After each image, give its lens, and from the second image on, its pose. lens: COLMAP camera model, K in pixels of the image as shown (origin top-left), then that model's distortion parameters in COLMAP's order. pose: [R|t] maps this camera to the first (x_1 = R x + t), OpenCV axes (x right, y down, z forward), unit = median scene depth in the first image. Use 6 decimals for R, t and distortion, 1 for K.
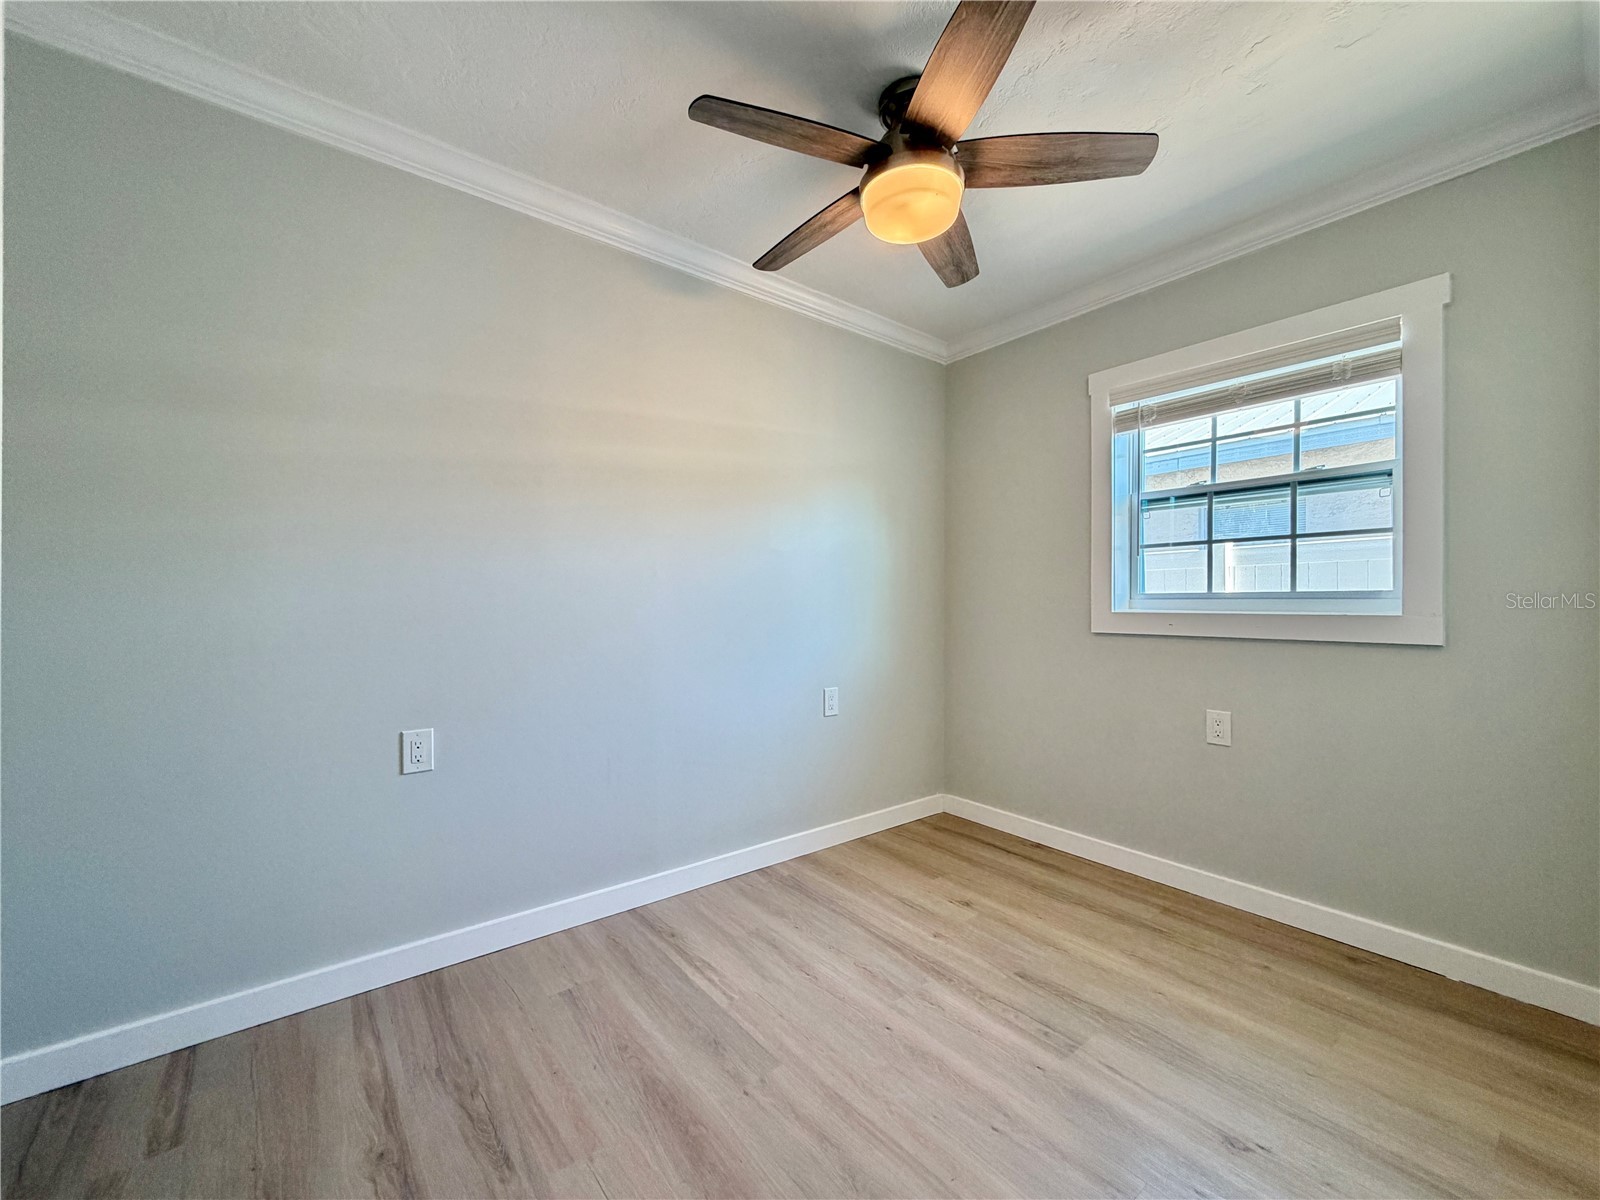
lens RADIAL K [[637.3, 0, 804.3], [0, 637.3, 603.8], [0, 0, 1]] dist [0.001796, 0.000403]
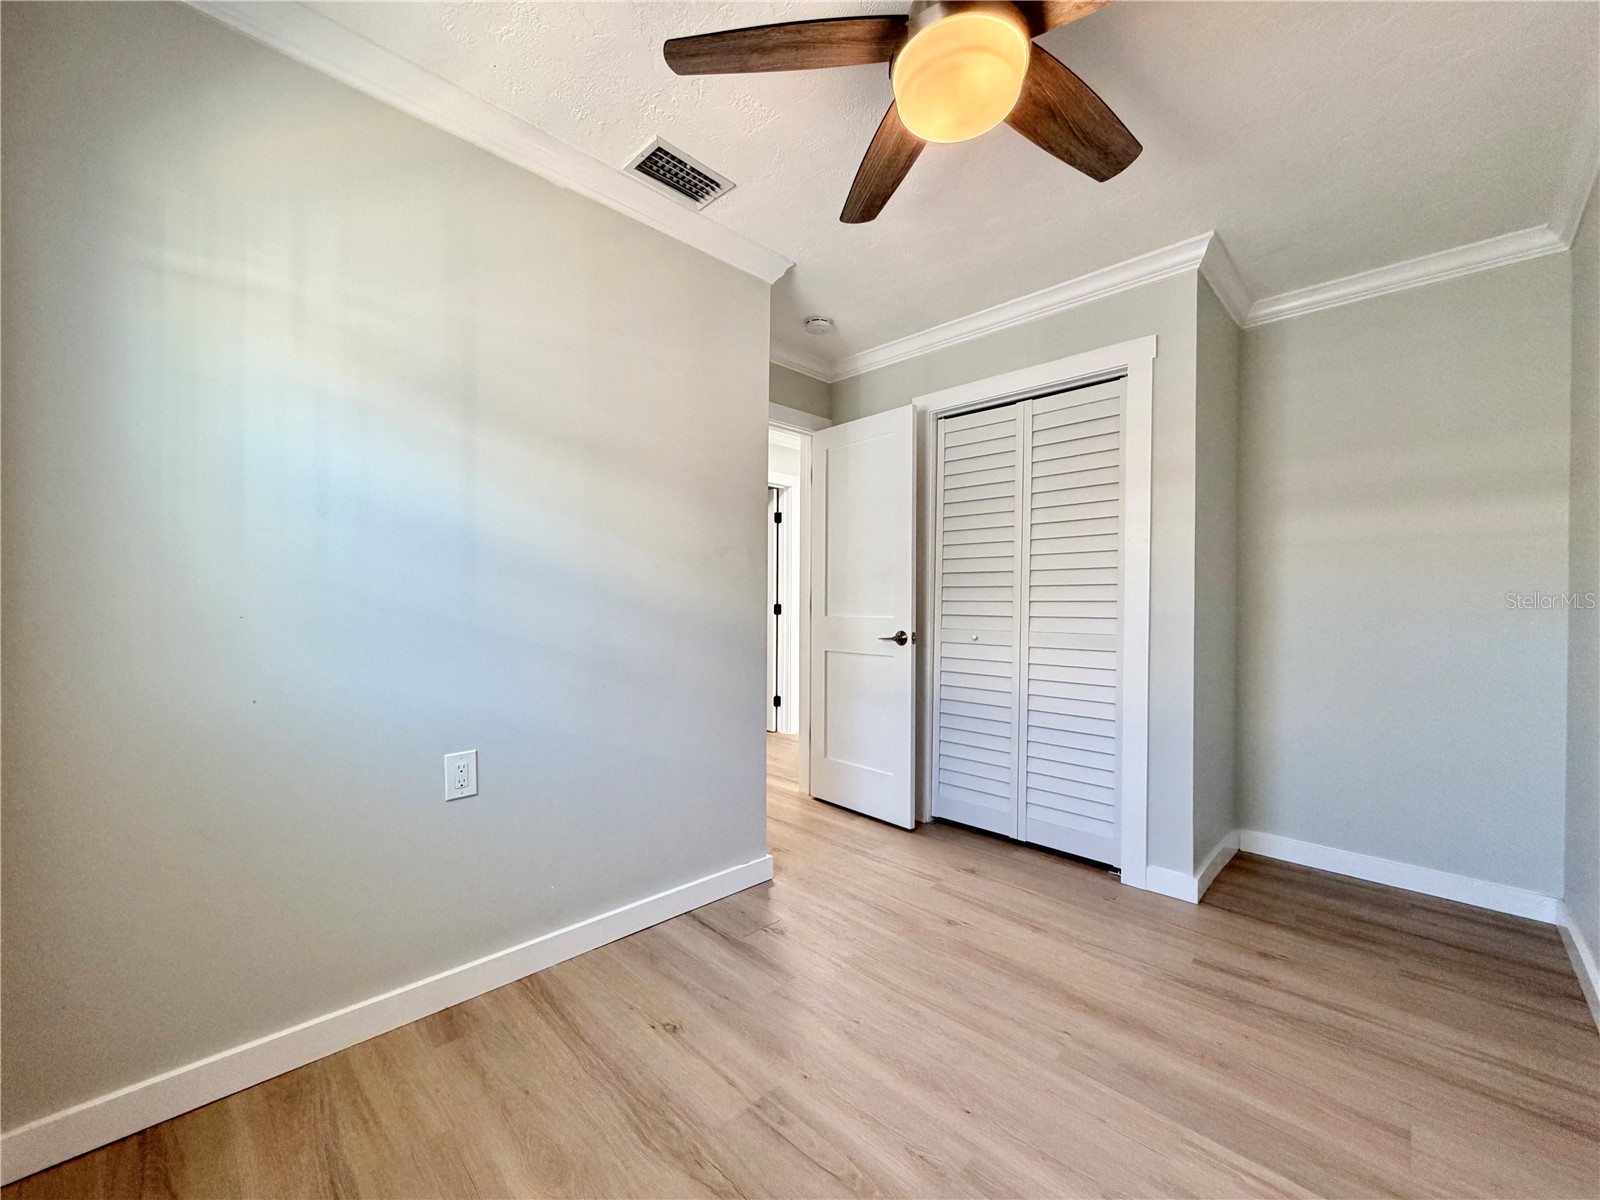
lens RADIAL K [[637.3, 0, 800.2], [0, 637.3, 599.5], [0, 0, 1]] dist [0.001796, 0.000403]
pose [[-0.994391, -0.014323, -0.104790, 0.361496], [-0.013384, 0.999864, -0.009660, 0.002424], [0.104914, -0.008204, -0.994447, 1.465084]]
